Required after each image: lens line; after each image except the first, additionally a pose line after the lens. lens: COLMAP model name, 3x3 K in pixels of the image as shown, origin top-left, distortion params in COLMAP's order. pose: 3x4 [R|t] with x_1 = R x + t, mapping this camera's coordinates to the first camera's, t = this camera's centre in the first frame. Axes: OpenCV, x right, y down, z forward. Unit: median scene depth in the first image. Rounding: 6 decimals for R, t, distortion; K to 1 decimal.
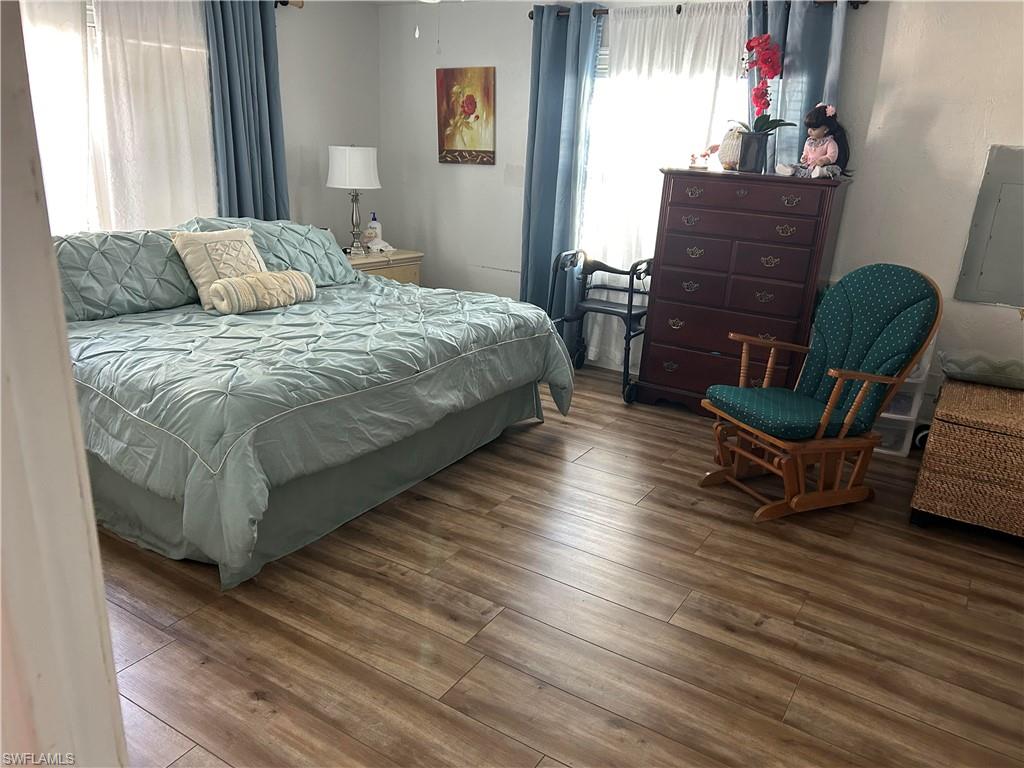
lens RADIAL K [[764.8, 0, 510.6], [0, 764.8, 387.2], [0, 0, 1]] dist [0.013195, -0.012125]
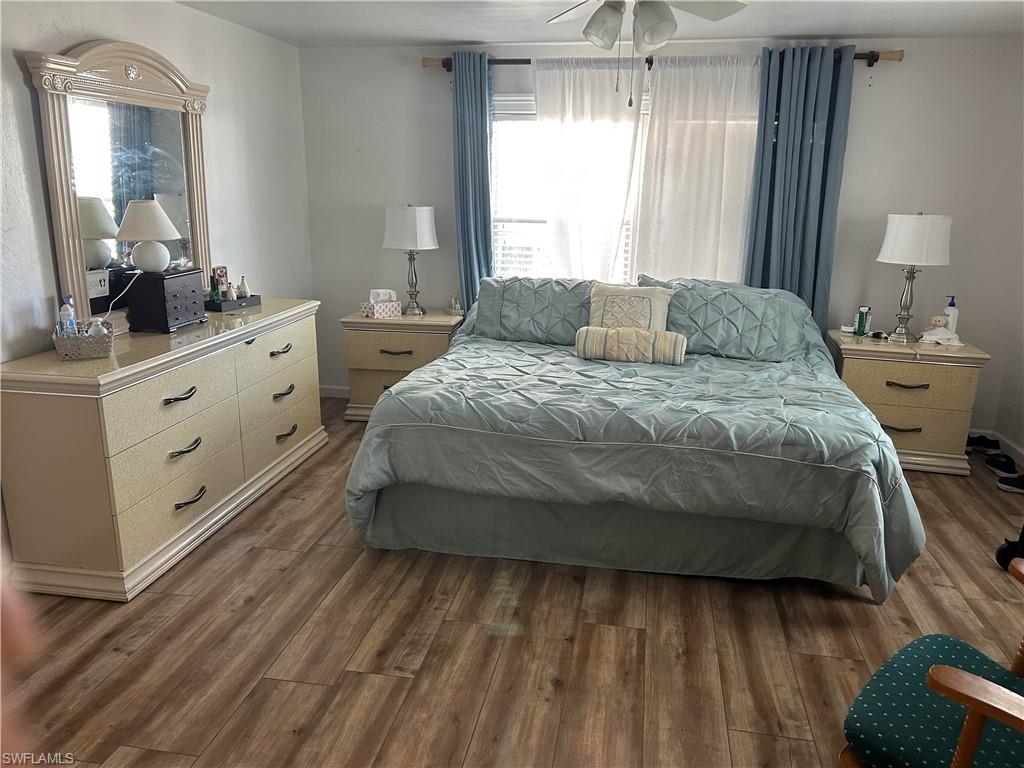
lens RADIAL K [[764.8, 0, 511.4], [0, 764.8, 380.6], [0, 0, 1]] dist [0.013195, -0.012125]
pose [[0.366396, 0.192597, -0.910308, 0.630302], [-0.290434, 0.953134, 0.084760, -0.132788], [0.883969, 0.233329, 0.405161, 0.492804]]
